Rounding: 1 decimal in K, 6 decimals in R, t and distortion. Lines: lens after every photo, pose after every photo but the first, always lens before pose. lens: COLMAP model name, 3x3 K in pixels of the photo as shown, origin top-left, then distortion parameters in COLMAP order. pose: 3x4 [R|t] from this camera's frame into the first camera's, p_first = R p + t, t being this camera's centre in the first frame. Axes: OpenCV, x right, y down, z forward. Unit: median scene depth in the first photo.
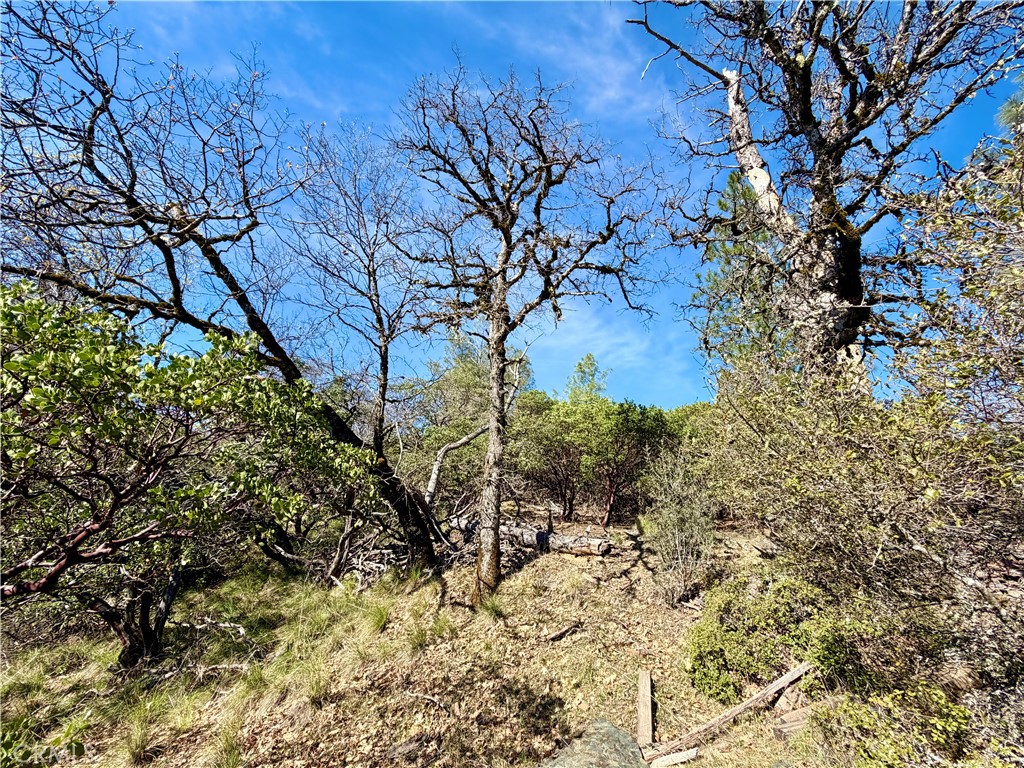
lens RADIAL K [[408.6, 0, 512.0], [0, 408.6, 384.0], [0, 0, 1]] dist [-0.000885, 0.000006]
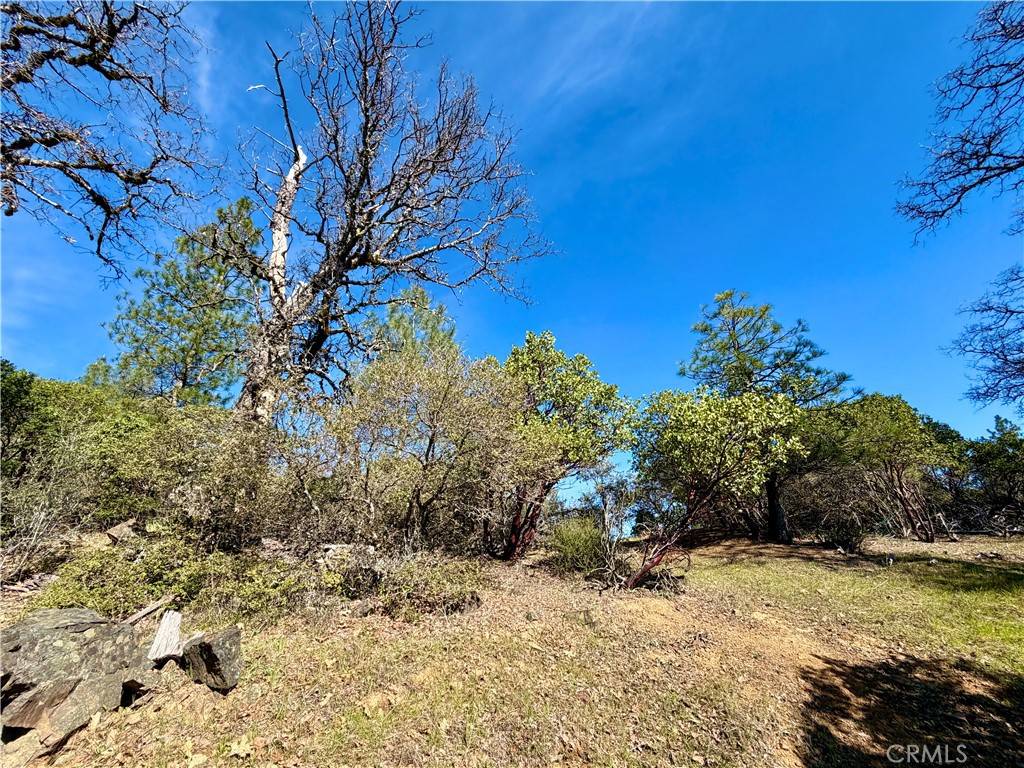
lens RADIAL K [[408.6, 0, 512.0], [0, 408.6, 384.0], [0, 0, 1]] dist [-0.000885, 0.000006]
pose [[0.188212, 0.378121, 0.906422, -0.241867], [-0.313607, 0.897739, -0.309380, 0.055395], [-0.930713, -0.226031, 0.287547, -0.122535]]
